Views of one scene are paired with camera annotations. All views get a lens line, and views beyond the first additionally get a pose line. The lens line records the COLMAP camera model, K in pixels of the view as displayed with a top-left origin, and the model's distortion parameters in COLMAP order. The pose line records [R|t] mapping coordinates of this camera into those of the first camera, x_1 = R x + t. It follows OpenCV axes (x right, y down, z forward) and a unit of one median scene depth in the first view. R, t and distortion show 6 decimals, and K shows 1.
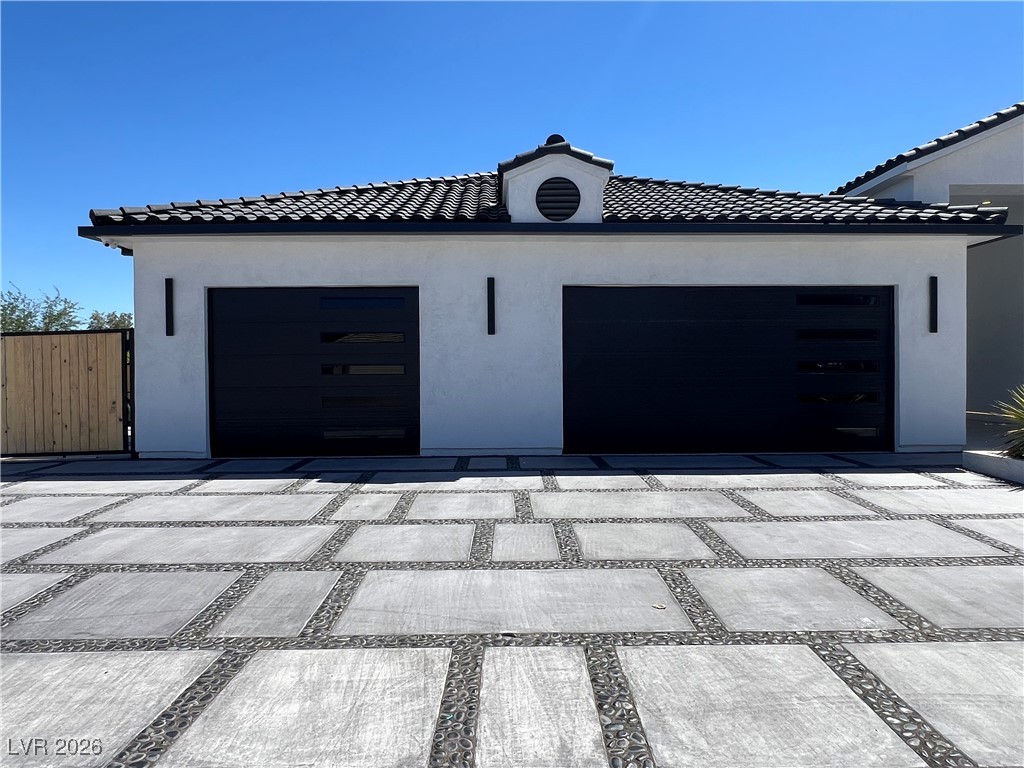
lens RADIAL K [[545.5, 0, 512.0], [0, 545.5, 384.0], [0, 0, 1]] dist [-0.002917, -0.000472]
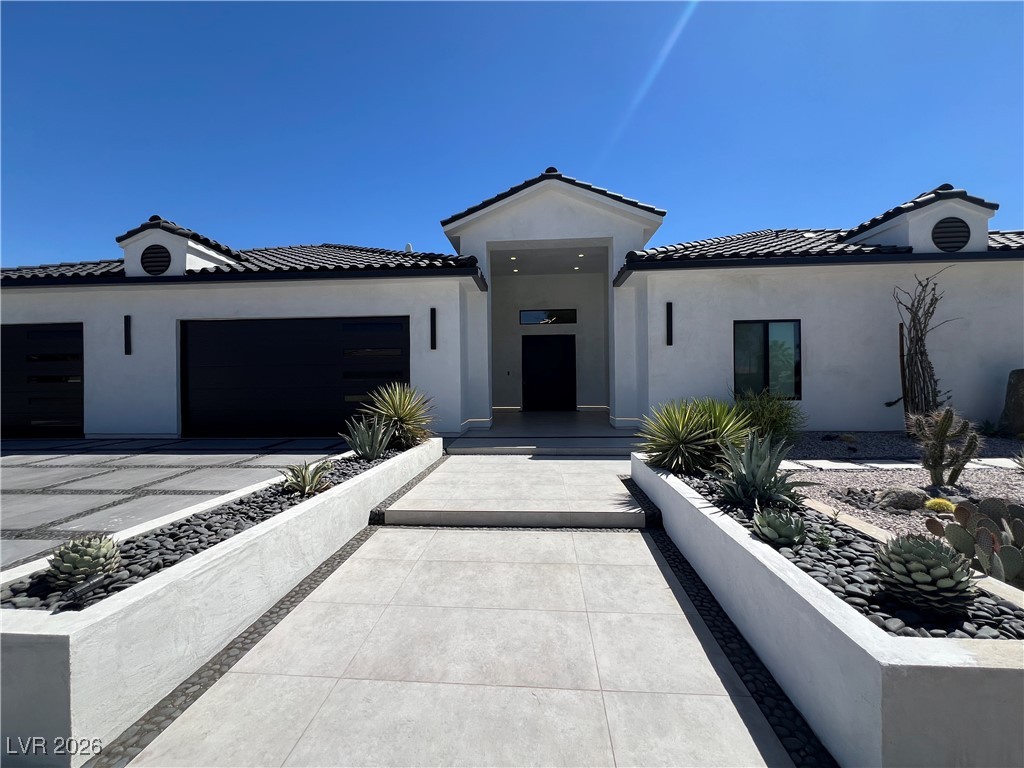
lens RADIAL K [[415.3, 0, 512.0], [0, 415.3, 384.0], [0, 0, 1]] dist [0.001449, -0.000006]
pose [[0.996134, -0.003862, -0.087767, 1.060079], [0.003161, 0.999962, -0.008129, -0.001012], [0.087796, 0.007820, 0.996108, -0.004060]]
